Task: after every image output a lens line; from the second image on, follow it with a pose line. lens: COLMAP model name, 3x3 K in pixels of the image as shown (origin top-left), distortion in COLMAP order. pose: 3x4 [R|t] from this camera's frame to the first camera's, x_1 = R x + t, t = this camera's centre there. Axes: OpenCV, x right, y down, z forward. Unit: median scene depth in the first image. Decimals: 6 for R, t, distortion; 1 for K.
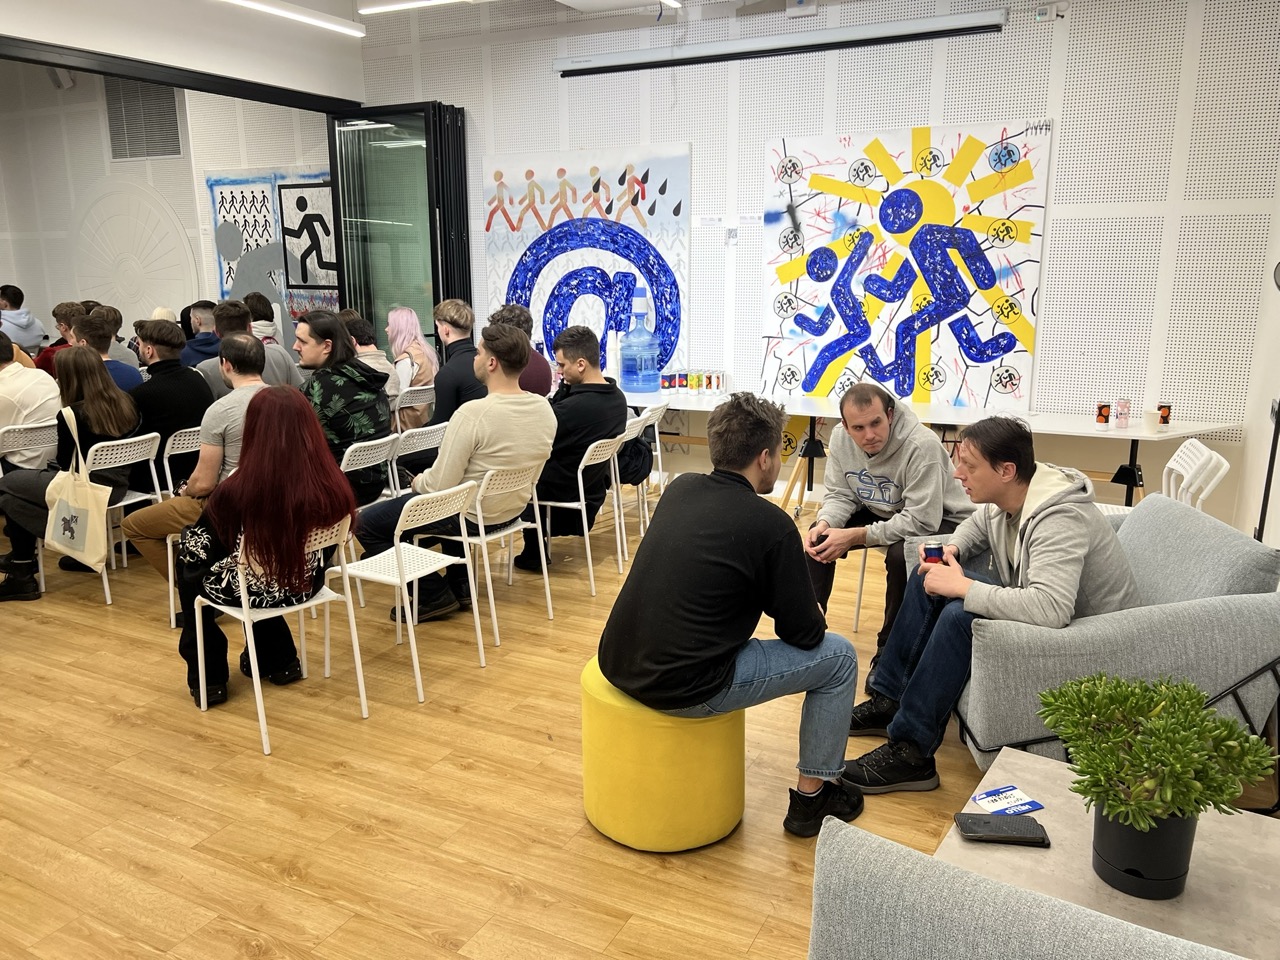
lens RADIAL K [[959.3, 0, 640.0], [0, 959.3, 480.0], [0, 0, 1]] dist [0.083519, -0.128248]
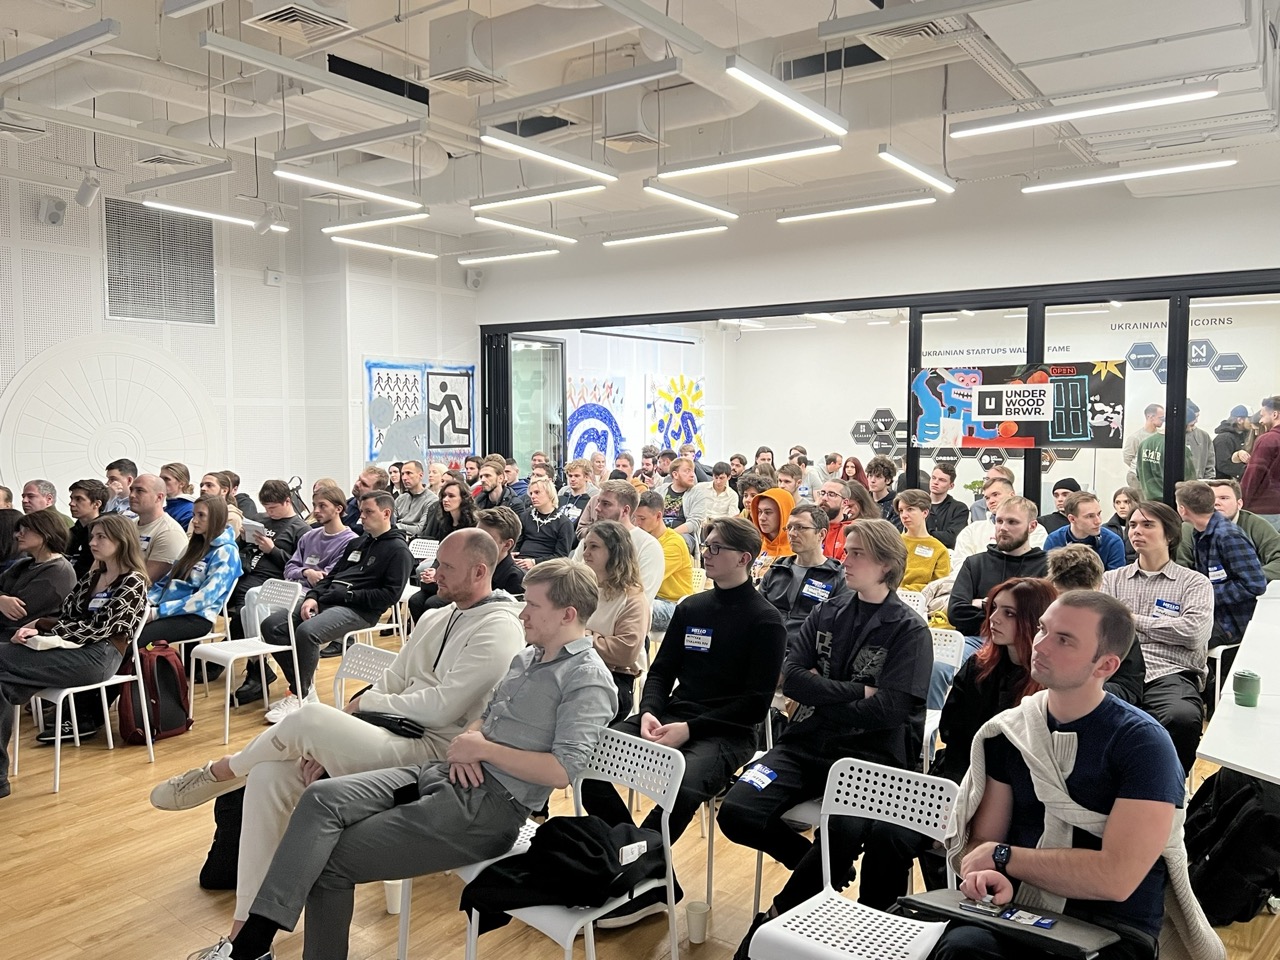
lens RADIAL K [[1000.1, 0, 643.1], [0, 1000.1, 459.2], [0, 0, 1]] dist [0.022110, -0.006559]
pose [[0.112493, -0.042209, 0.992756, -1.892363], [0.219740, 0.975418, 0.016572, -0.162405], [-0.969051, 0.216284, 0.119003, 0.643449]]
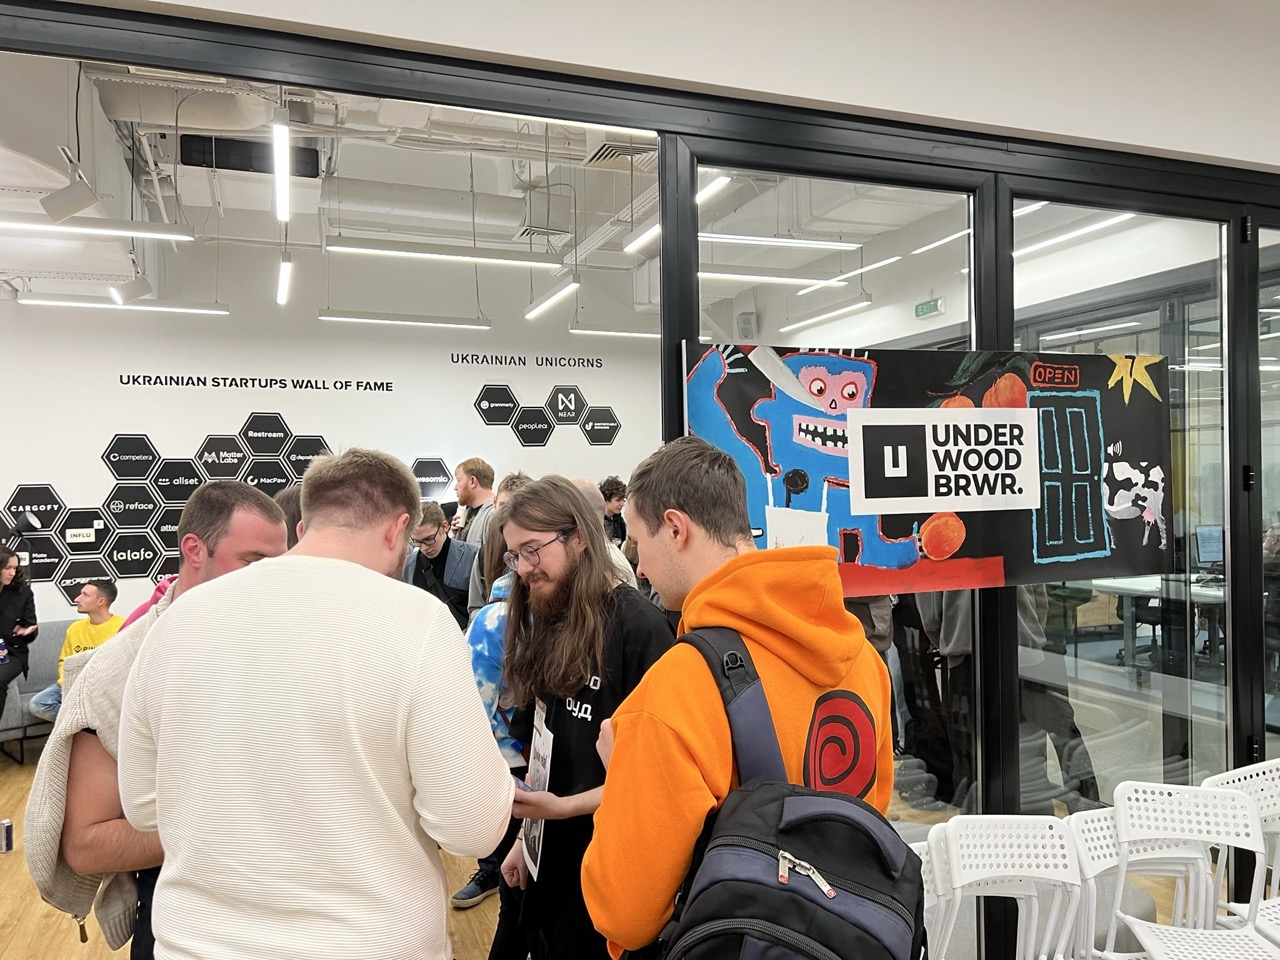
lens RADIAL K [[959.3, 0, 640.0], [0, 959.3, 480.0], [0, 0, 1]] dist [0.083519, -0.128248]
pose [[-0.747338, 0.015056, 0.664273, -0.860278], [0.161655, 0.973824, 0.159797, -0.187222], [-0.644479, 0.226806, -0.730210, 0.718694]]
